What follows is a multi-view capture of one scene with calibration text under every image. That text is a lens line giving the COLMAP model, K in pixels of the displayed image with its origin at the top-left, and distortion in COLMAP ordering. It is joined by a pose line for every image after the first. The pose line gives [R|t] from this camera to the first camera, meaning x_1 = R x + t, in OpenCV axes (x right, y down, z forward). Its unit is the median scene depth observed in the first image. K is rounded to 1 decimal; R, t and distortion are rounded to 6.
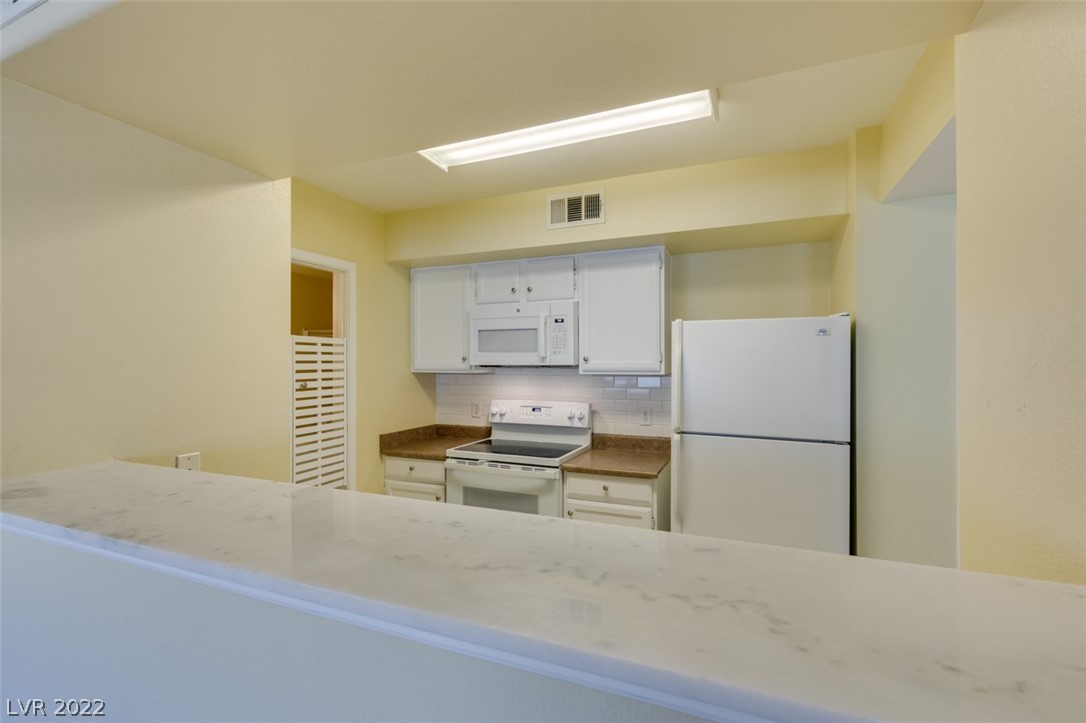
lens RADIAL K [[483.1, 0, 541.8], [0, 483.1, 362.2], [0, 0, 1]] dist [0.003532, -0.000660]
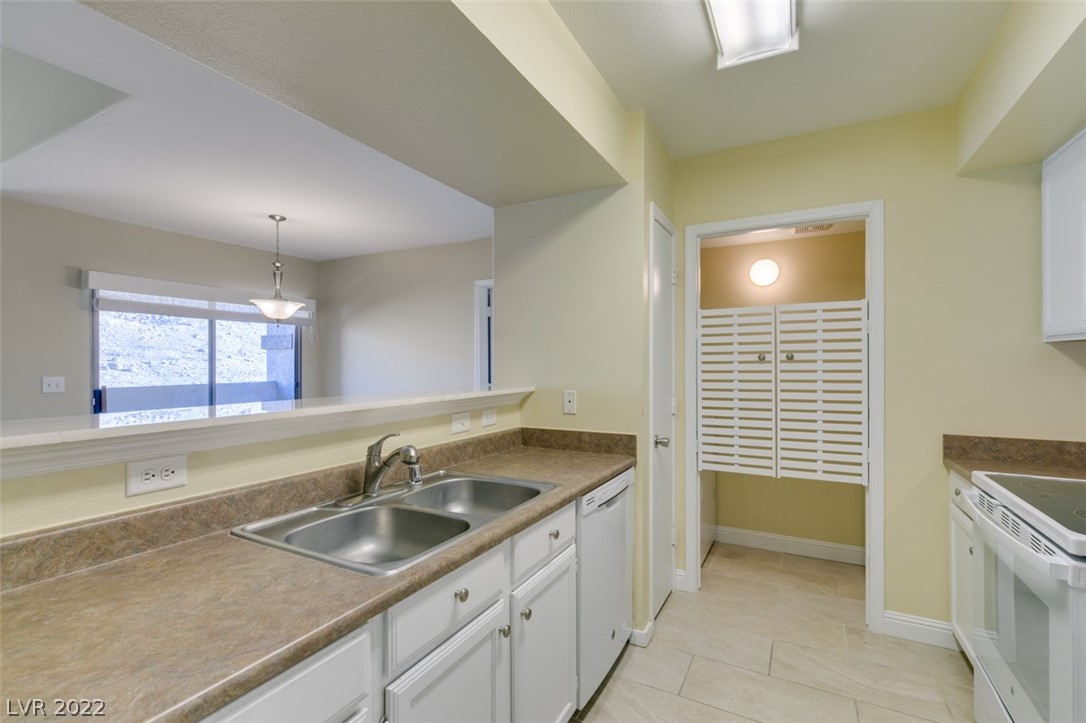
lens RADIAL K [[485.2, 0, 541.3], [0, 485.2, 362.1], [0, 0, 1]] dist [0.004065, -0.001068]
pose [[-0.088984, 0.002521, -0.996030, 0.398396], [0.005279, 0.999984, 0.002060, 0.044564], [0.996019, -0.005074, -0.088996, 0.501773]]
